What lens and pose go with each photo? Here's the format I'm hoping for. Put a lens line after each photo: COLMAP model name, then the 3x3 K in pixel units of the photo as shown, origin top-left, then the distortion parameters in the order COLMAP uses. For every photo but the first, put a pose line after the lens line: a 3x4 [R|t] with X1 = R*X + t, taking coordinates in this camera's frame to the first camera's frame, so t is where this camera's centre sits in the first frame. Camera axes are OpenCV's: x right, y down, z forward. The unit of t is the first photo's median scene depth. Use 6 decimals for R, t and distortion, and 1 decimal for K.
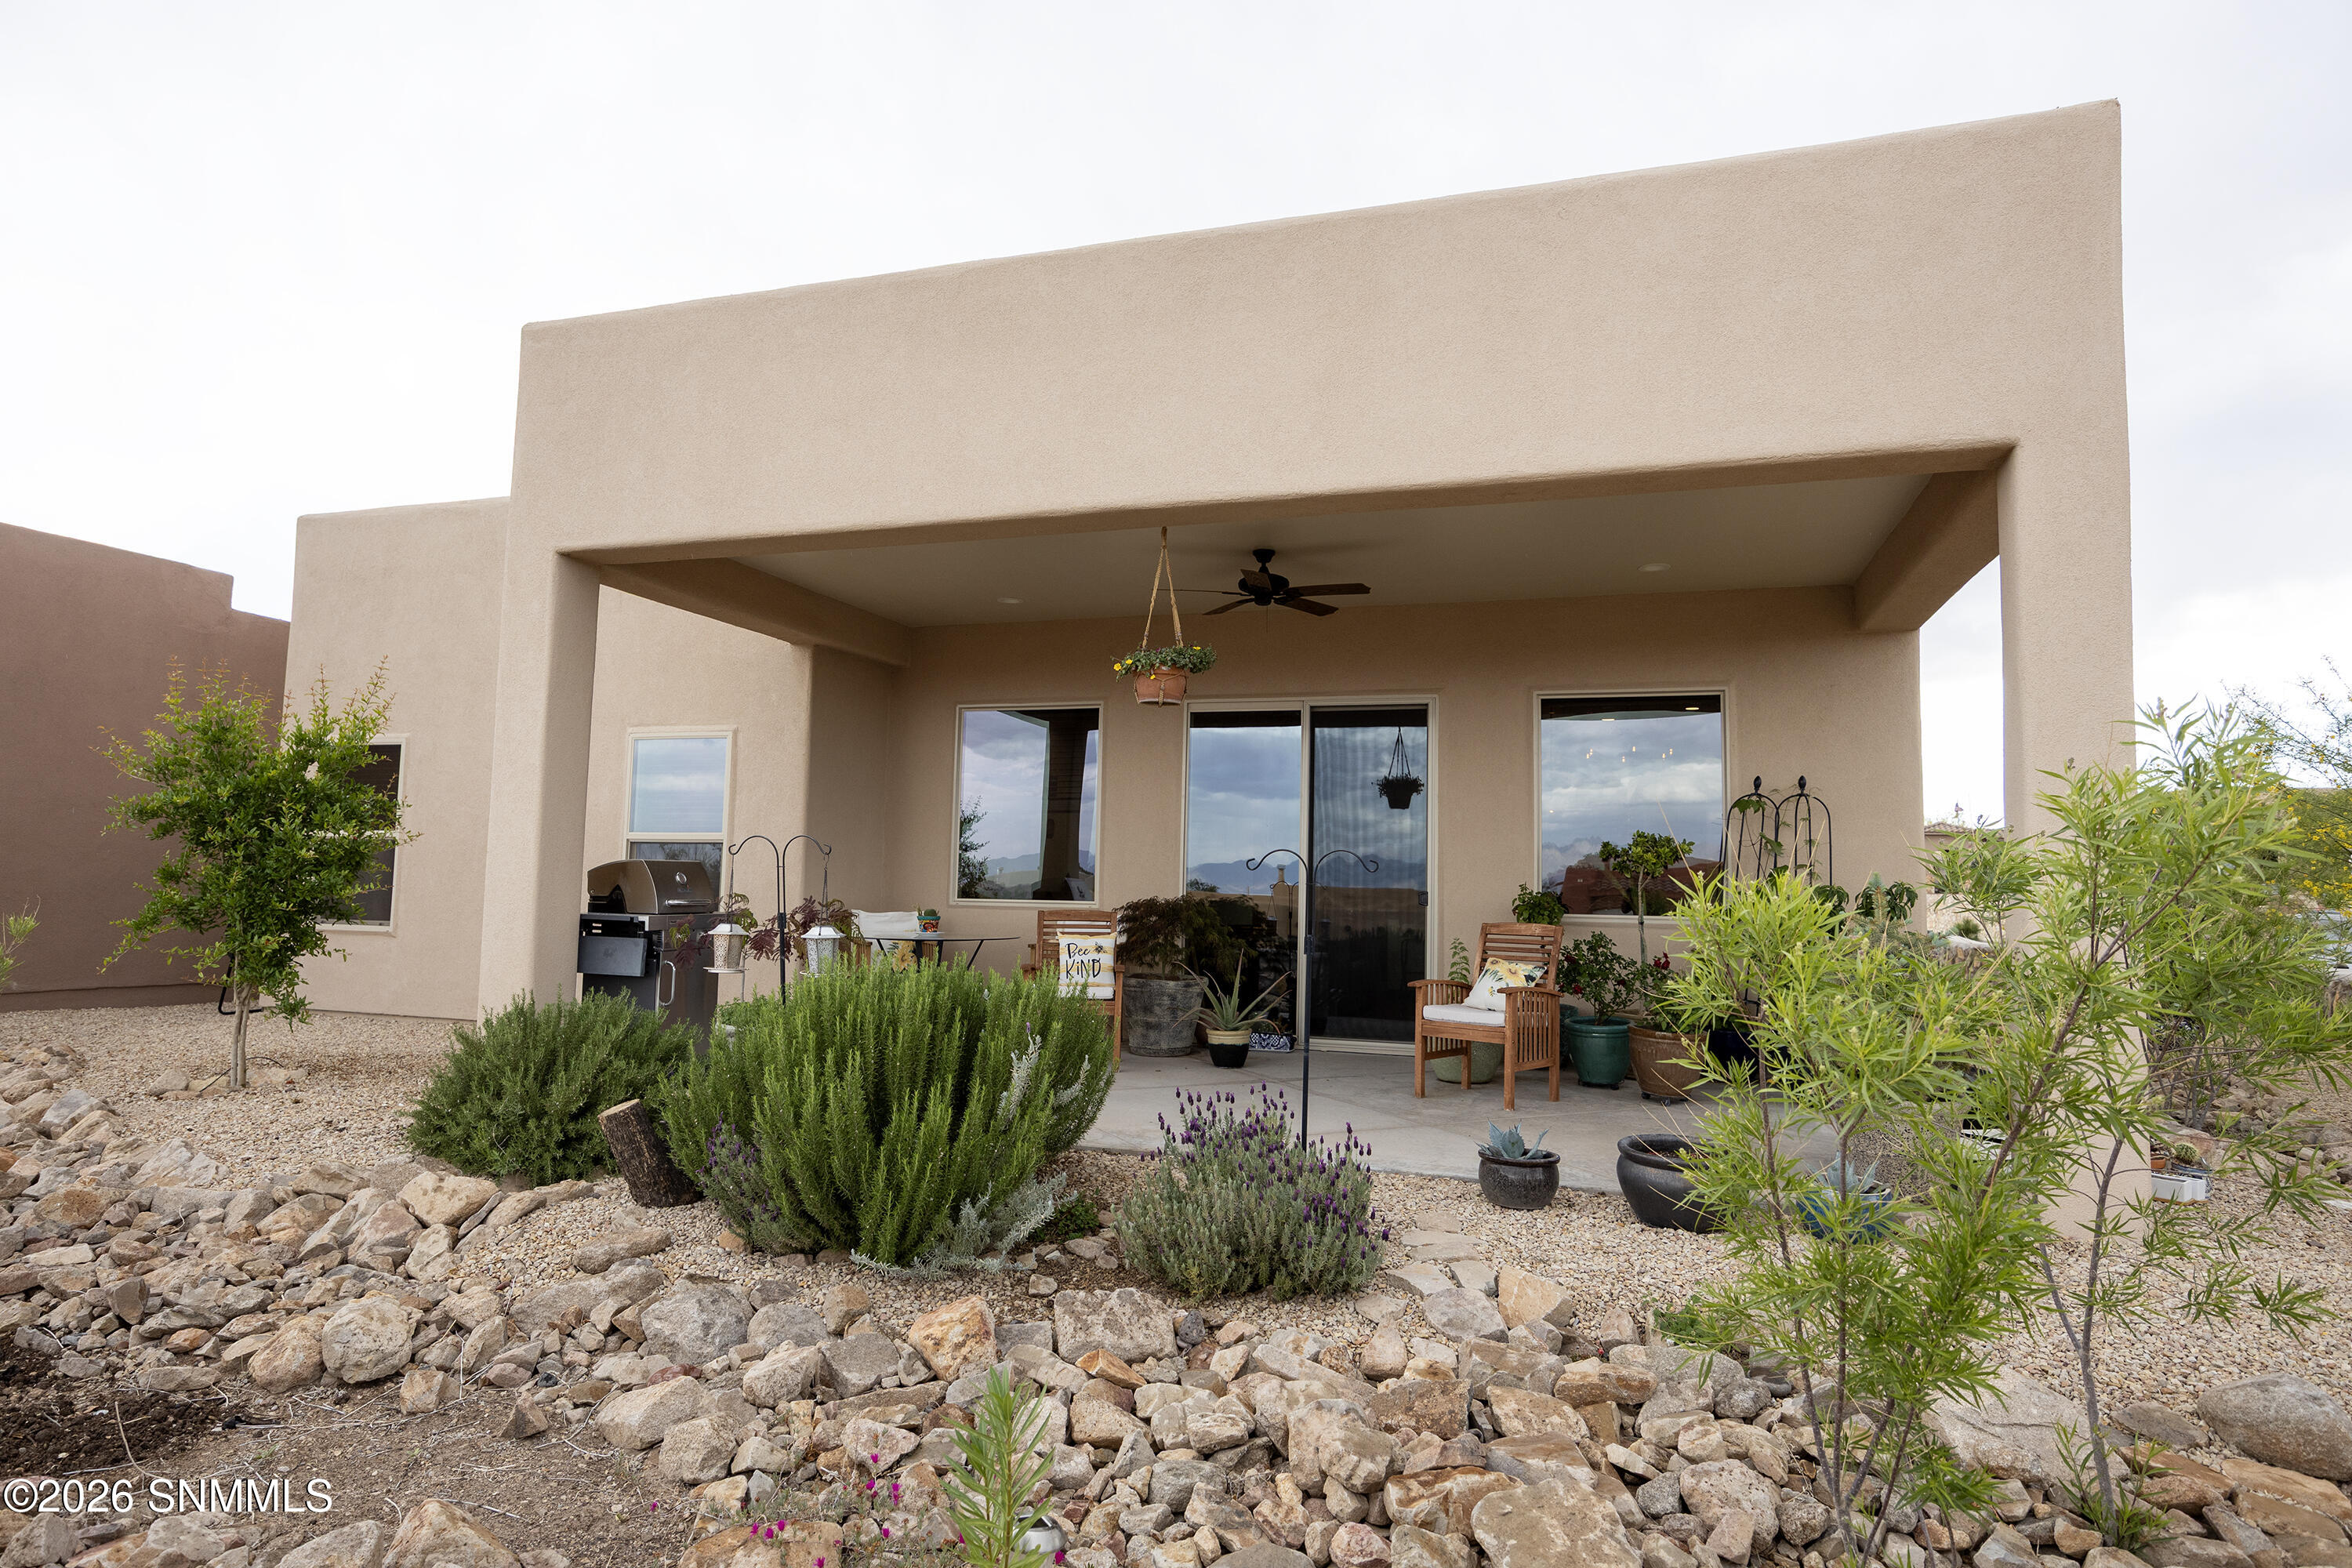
lens RADIAL K [[1412.8, 0, 1176.0], [0, 1412.8, 784.0], [0, 0, 1]] dist [0.003664, -0.000033]
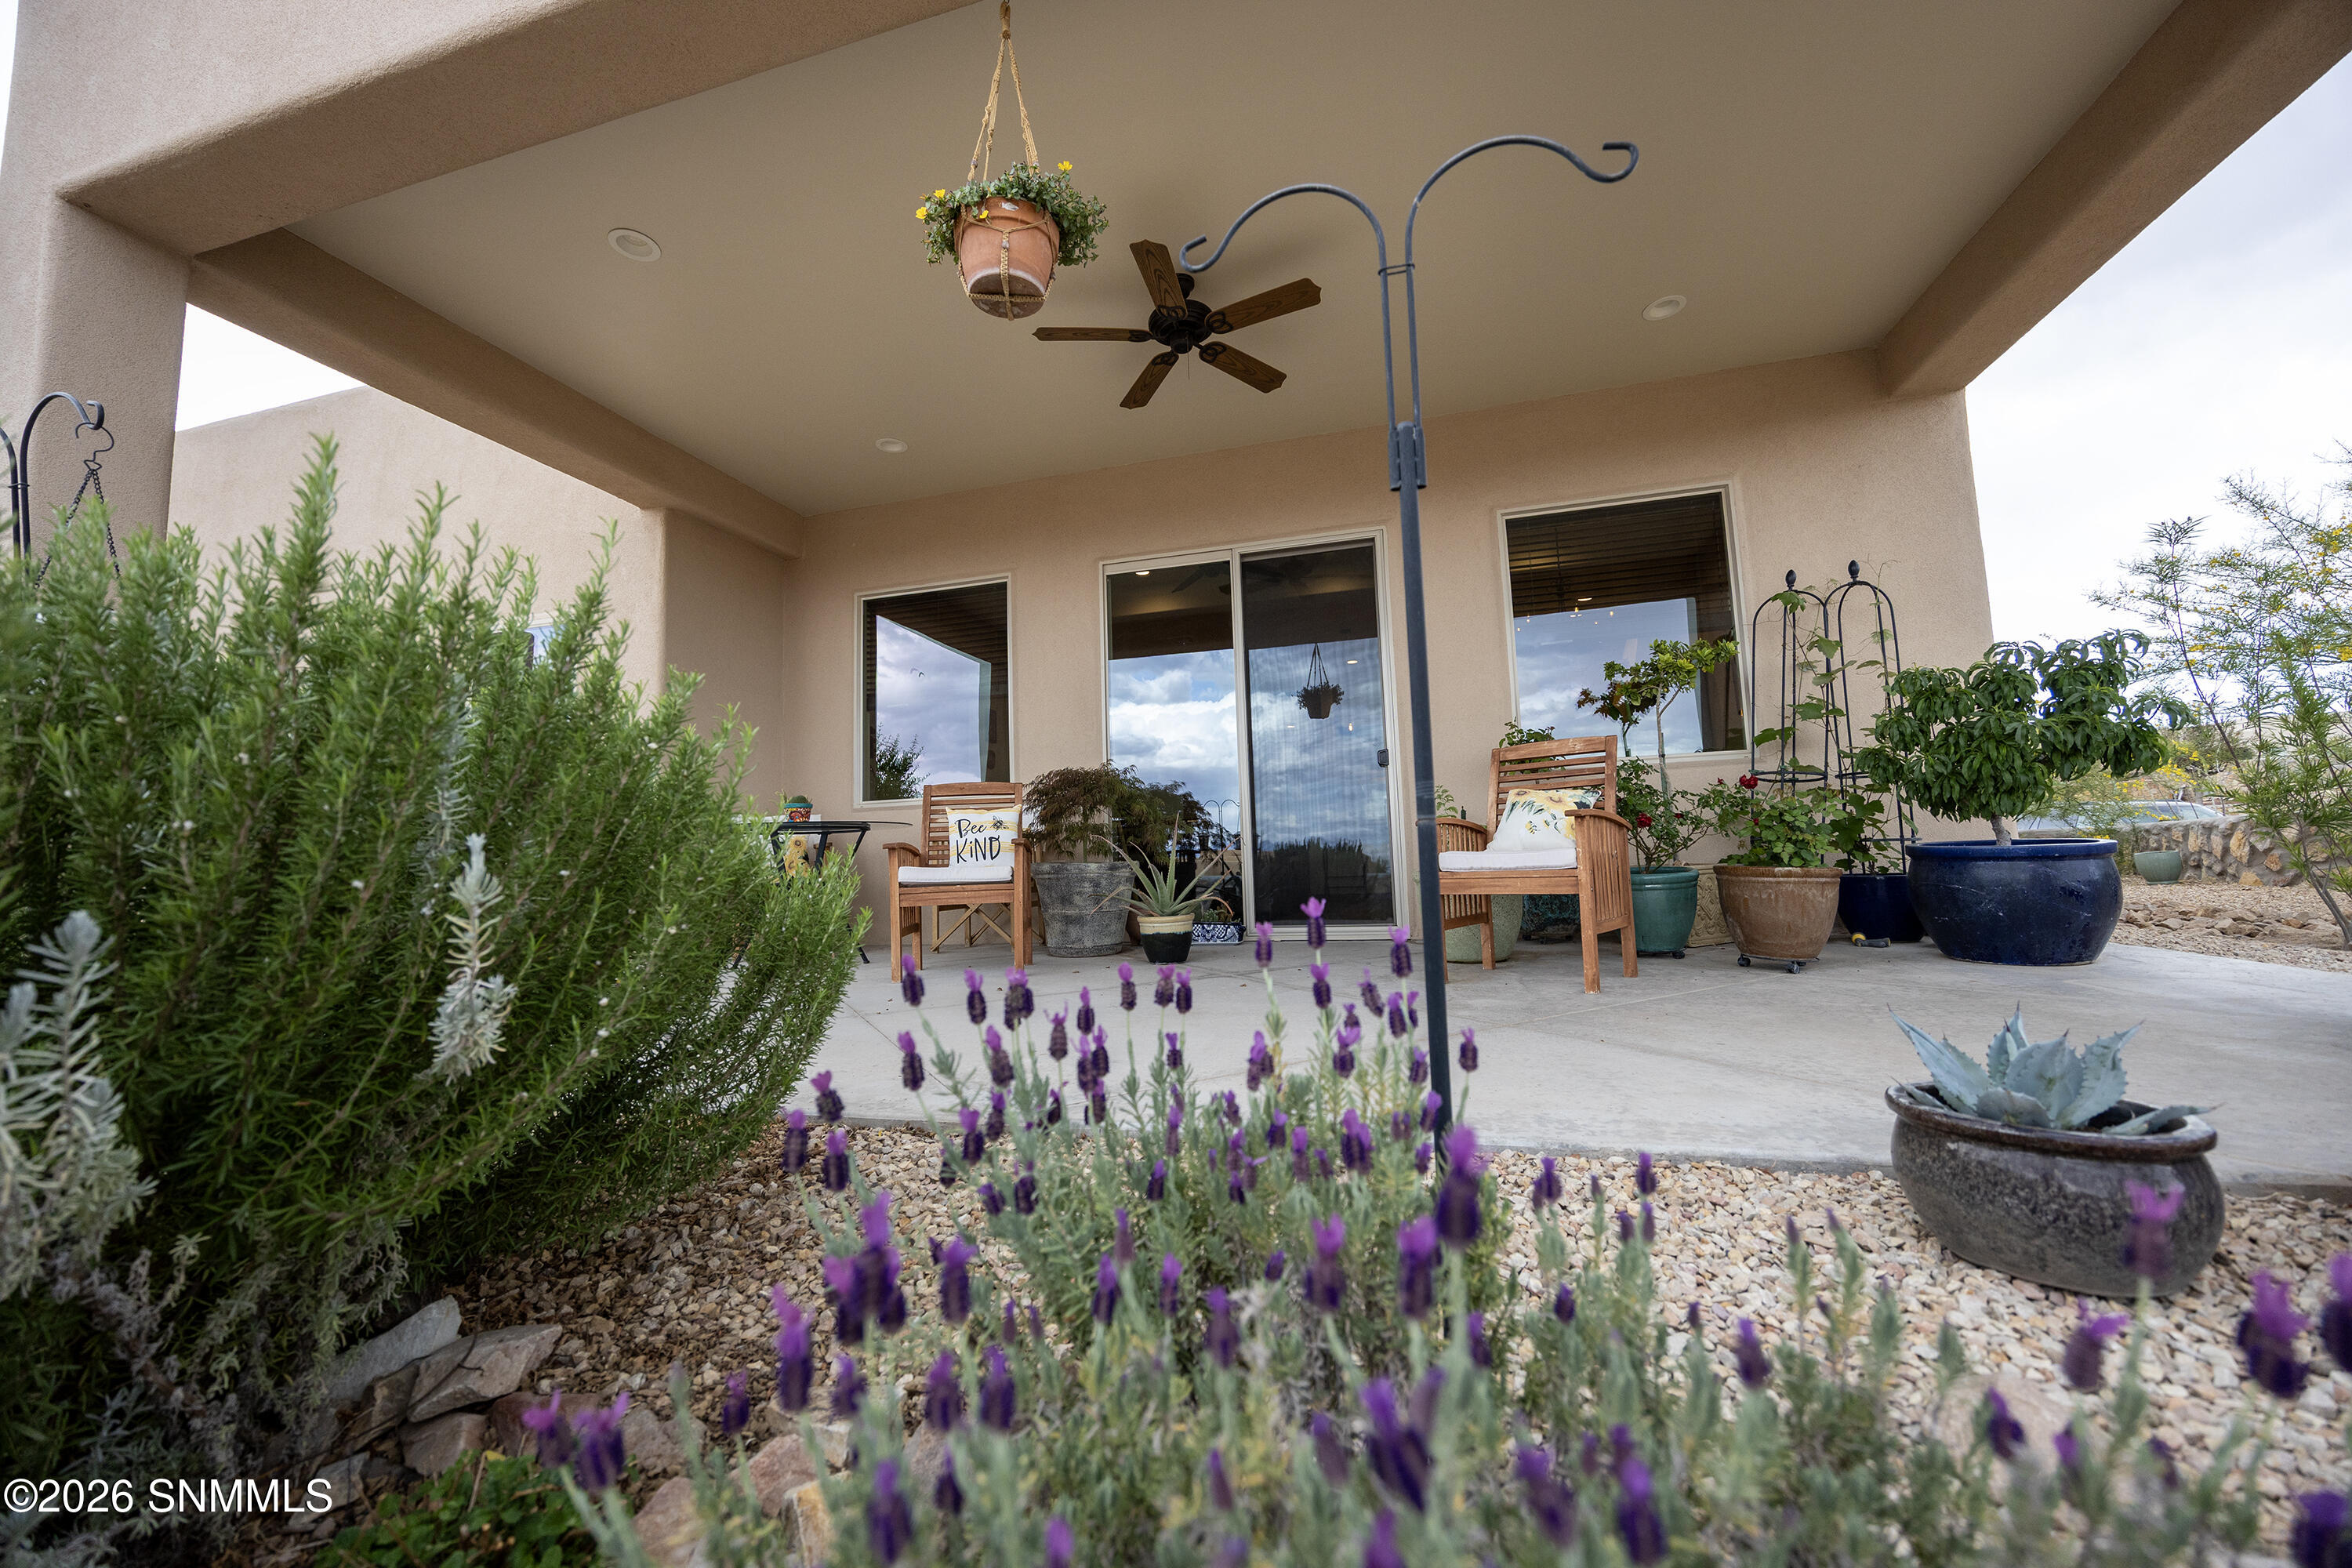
lens RADIAL K [[895.0, 0, 1176.0], [0, 895.0, 784.0], [0, 0, 1]] dist [0.001401, 0.000359]
pose [[0.997377, -0.049084, 0.053192, 0.019700], [0.050330, 0.998482, -0.022352, 0.109145], [-0.052014, 0.024971, 0.998334, 0.484760]]
